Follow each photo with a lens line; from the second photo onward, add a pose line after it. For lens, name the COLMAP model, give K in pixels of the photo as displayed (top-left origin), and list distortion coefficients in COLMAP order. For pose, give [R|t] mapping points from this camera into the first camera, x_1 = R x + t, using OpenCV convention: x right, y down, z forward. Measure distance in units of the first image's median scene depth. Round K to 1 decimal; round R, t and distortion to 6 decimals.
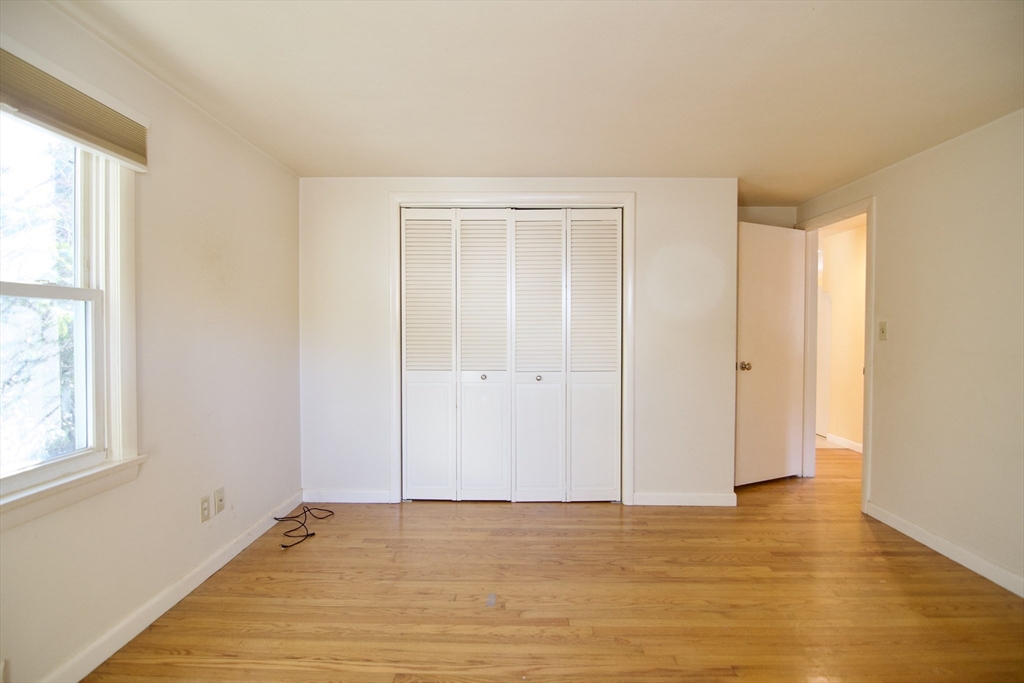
lens RADIAL K [[487.1, 0, 516.6], [0, 487.1, 340.6], [0, 0, 1]] dist [-0.003899, -0.010213]
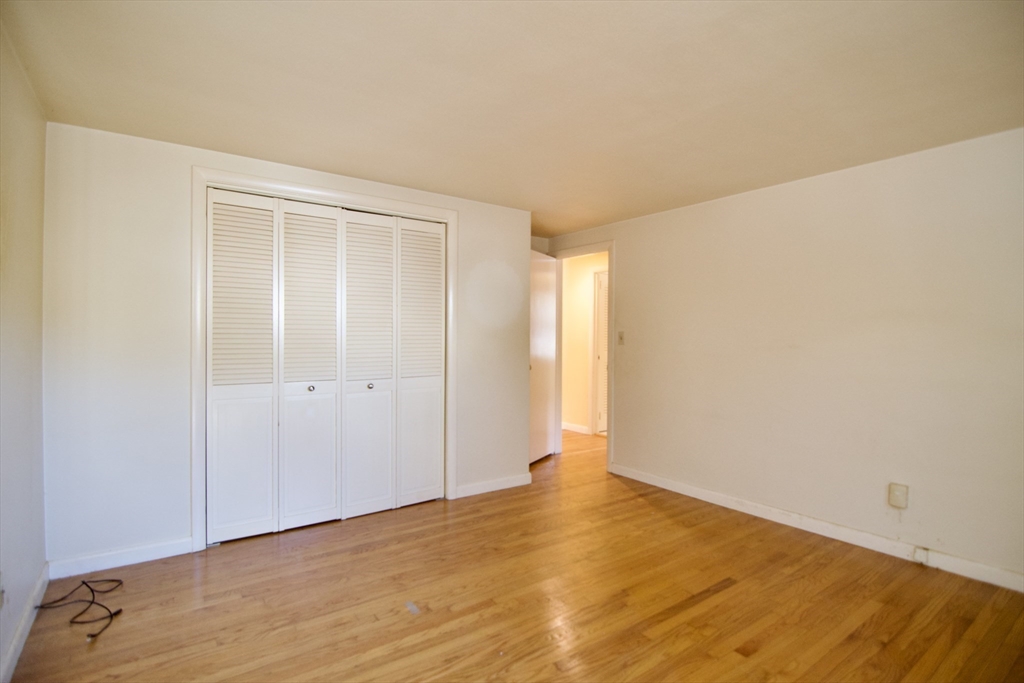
lens RADIAL K [[487.1, 0, 516.6], [0, 487.1, 340.6], [0, 0, 1]] dist [-0.003899, -0.010213]
pose [[0.814105, -0.002382, 0.580713, -0.306249], [0.010914, 0.999878, -0.011199, 0.000312], [-0.580615, 0.015455, 0.814031, 0.039357]]
